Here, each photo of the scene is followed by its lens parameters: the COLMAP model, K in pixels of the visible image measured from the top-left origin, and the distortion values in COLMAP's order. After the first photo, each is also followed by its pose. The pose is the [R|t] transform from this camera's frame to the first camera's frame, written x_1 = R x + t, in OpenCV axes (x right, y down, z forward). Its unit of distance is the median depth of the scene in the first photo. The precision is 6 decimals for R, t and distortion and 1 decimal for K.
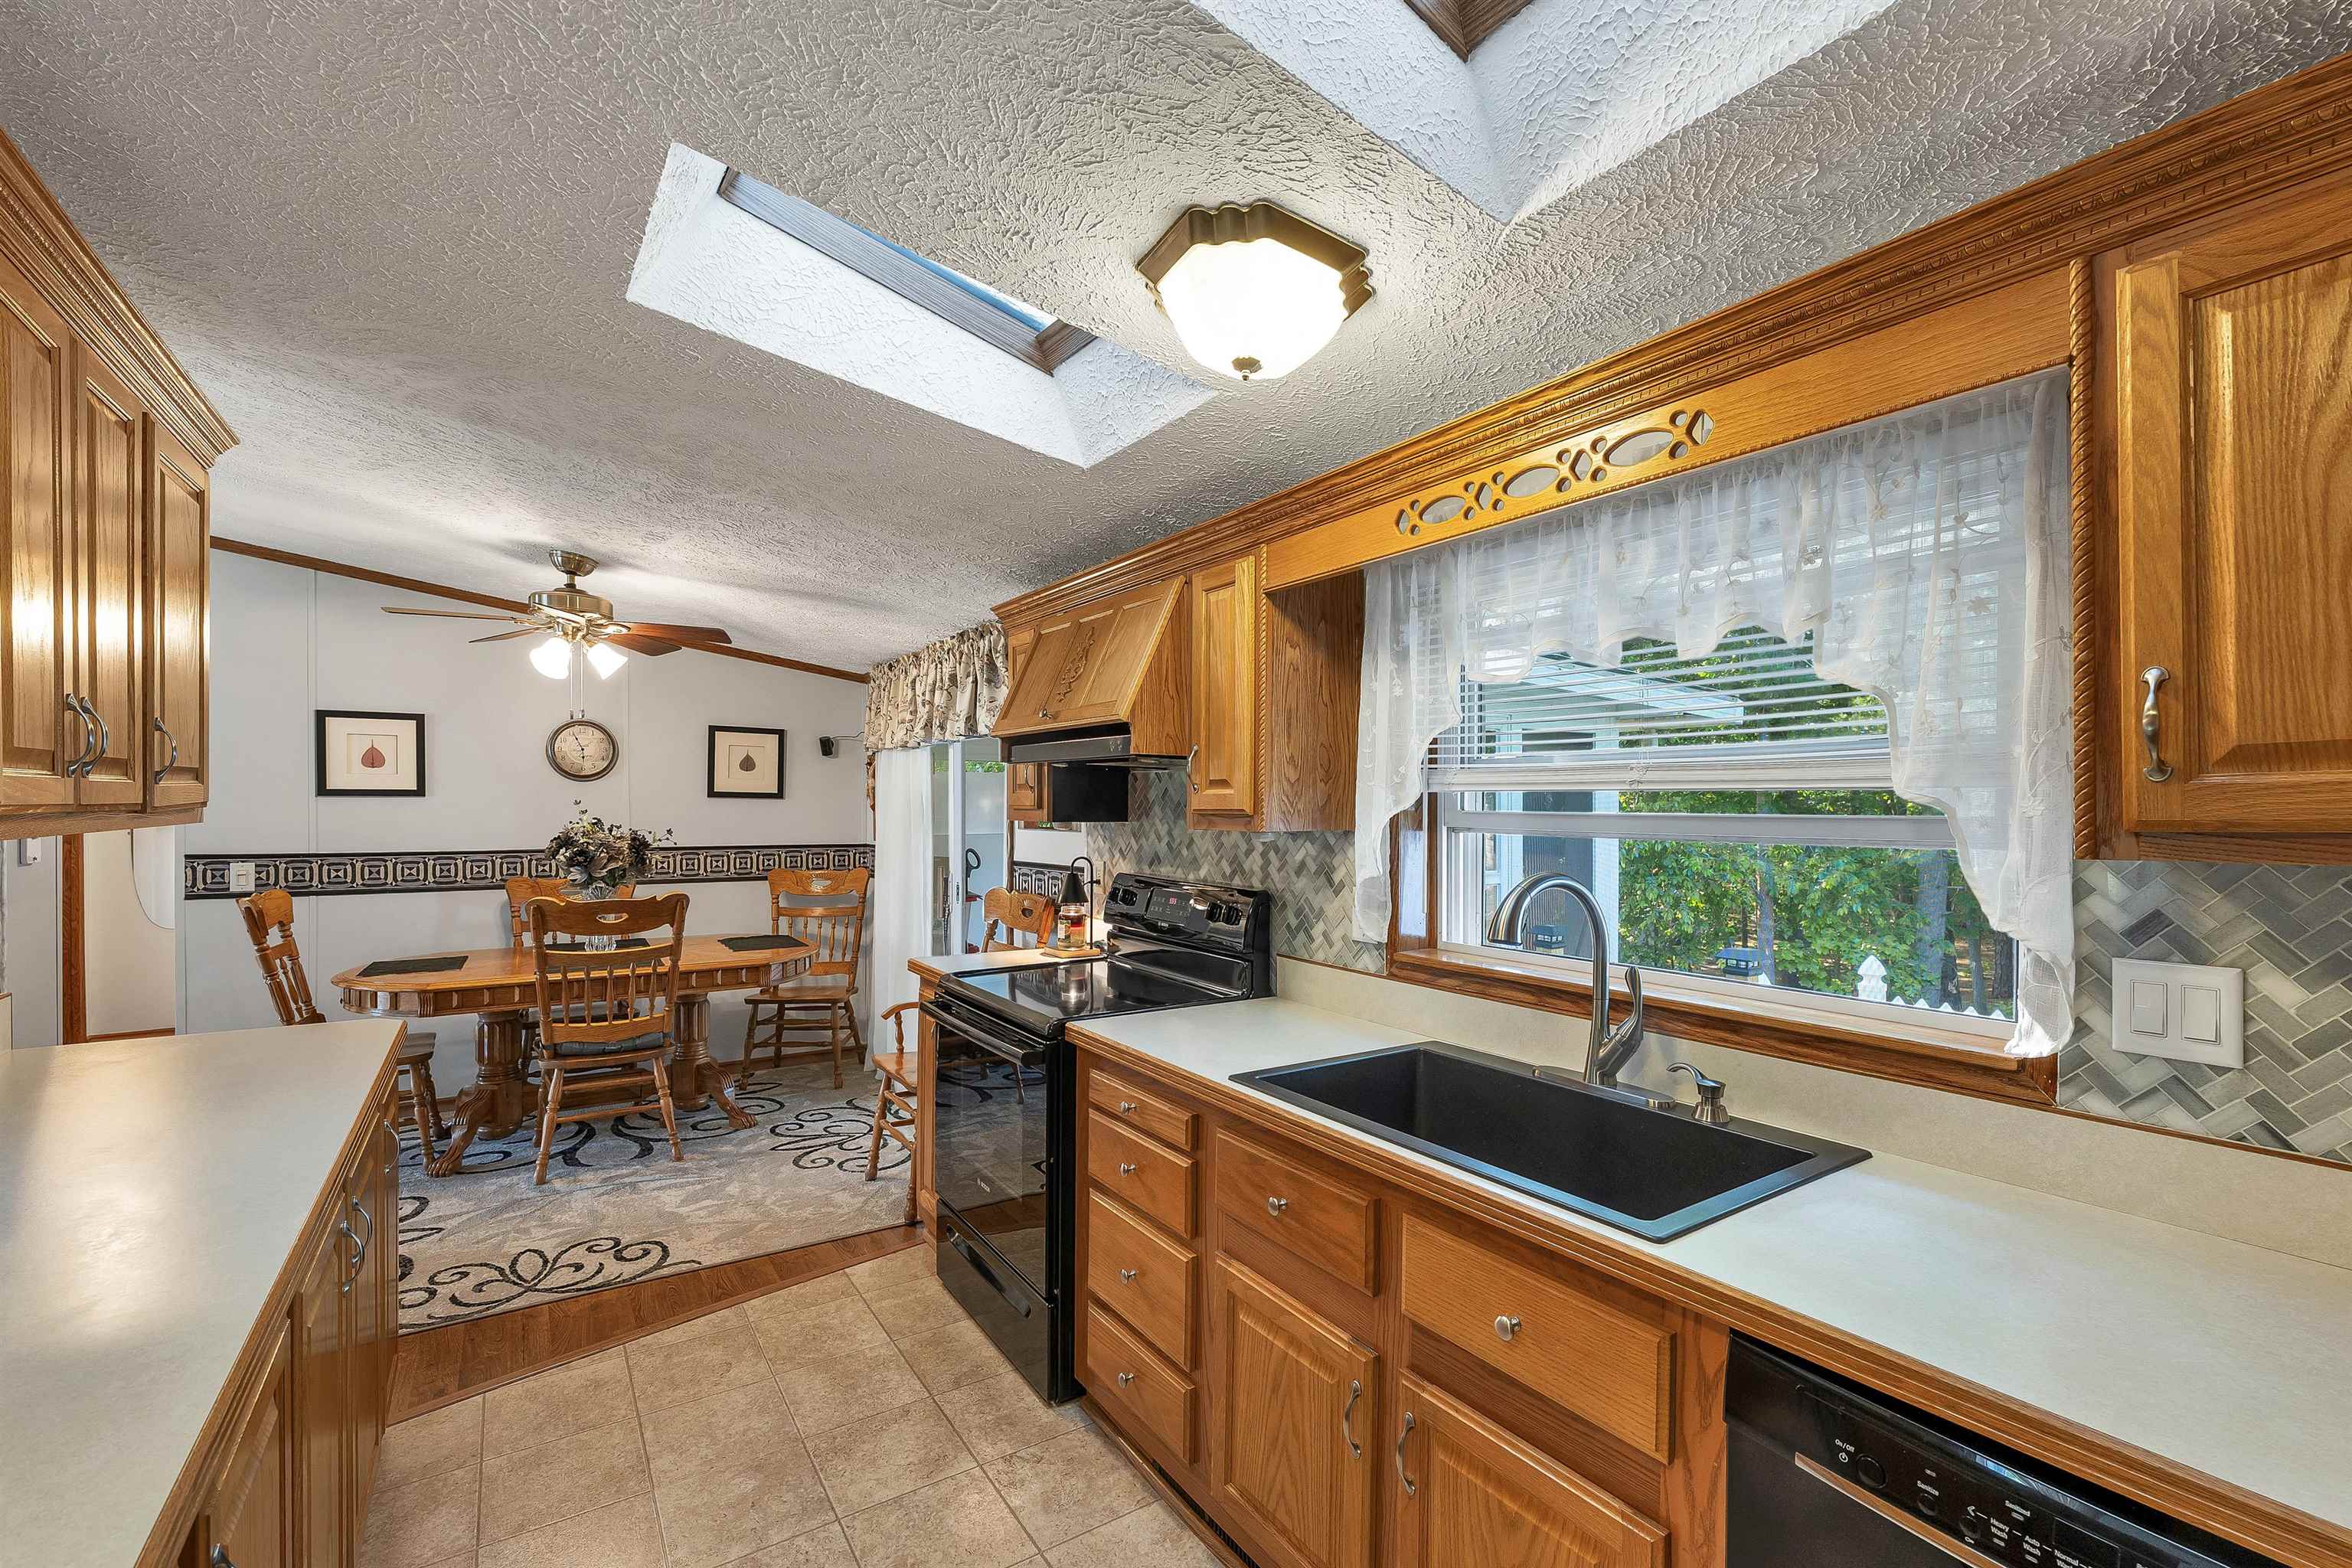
lens RADIAL K [[997.9, 0, 1102.1], [0, 997.9, 803.5], [0, 0, 1]] dist [0.010874, -0.000980]
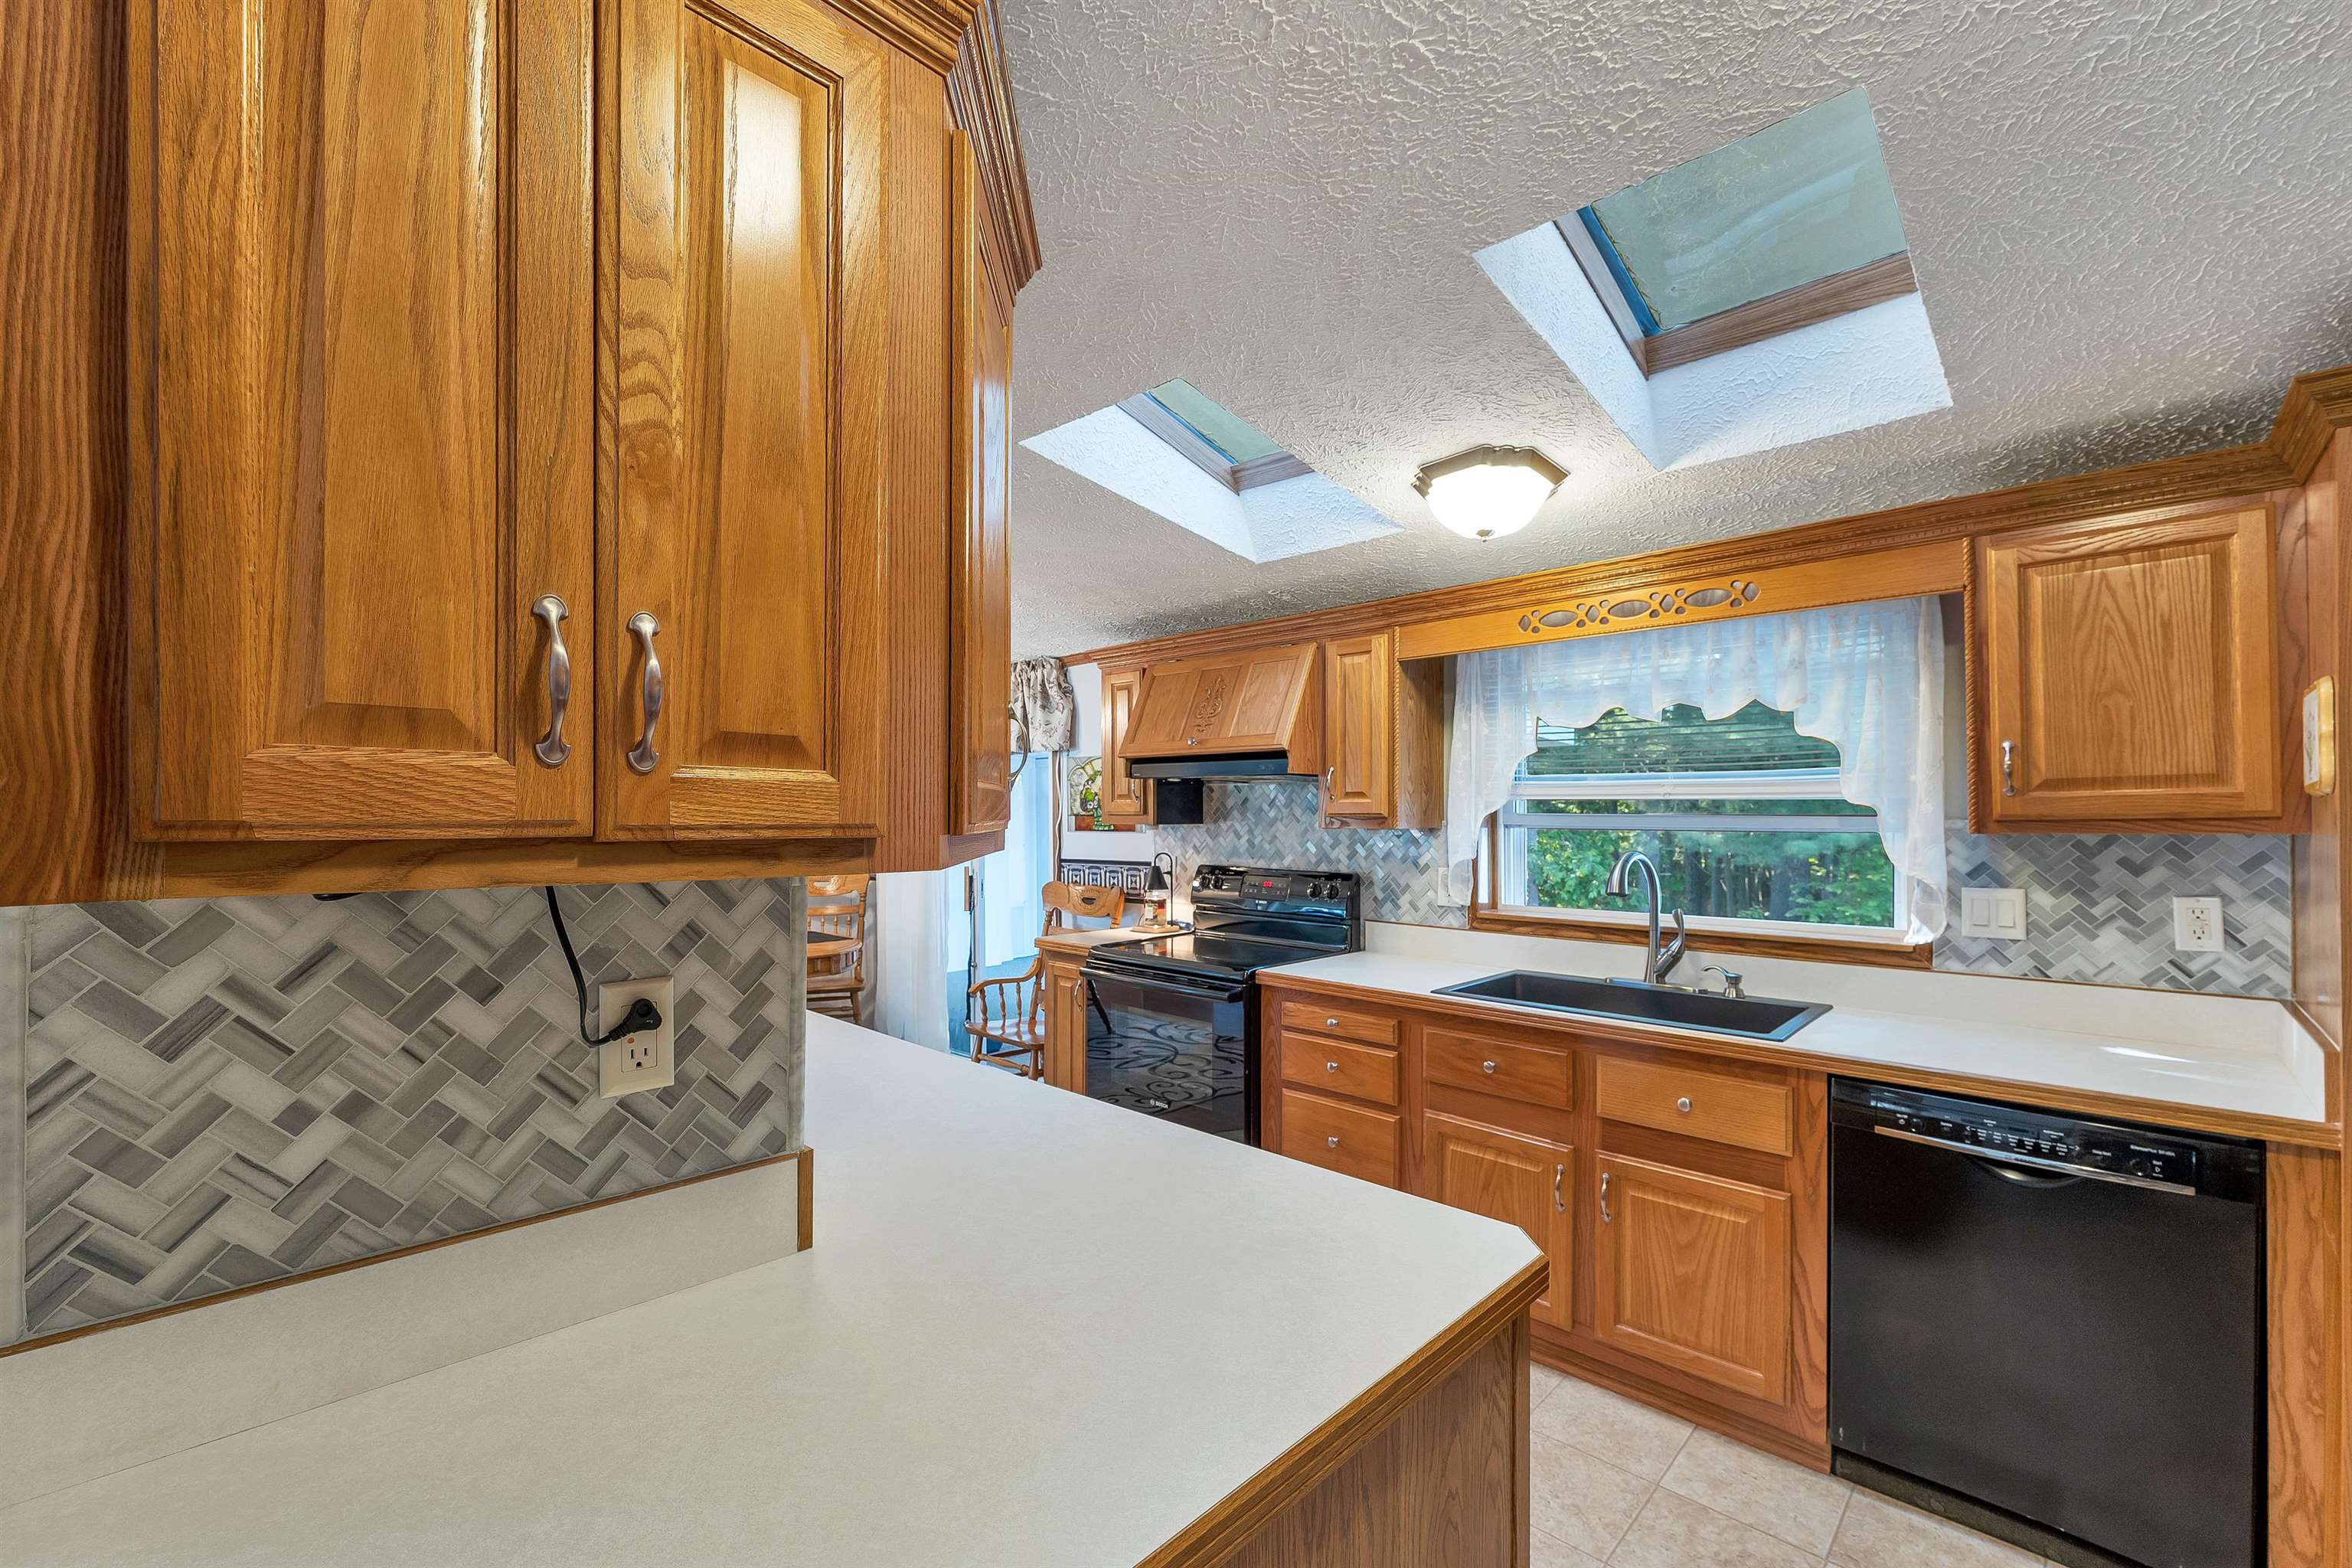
lens RADIAL K [[997.9, 0, 1063.4], [0, 997.9, 804.8], [0, 0, 1]] dist [0.010874, -0.000980]
pose [[0.980806, -0.005595, 0.194904, -0.703232], [0.006484, 0.999971, -0.003921, -0.004245], [-0.194876, 0.005110, 0.980815, -0.363116]]
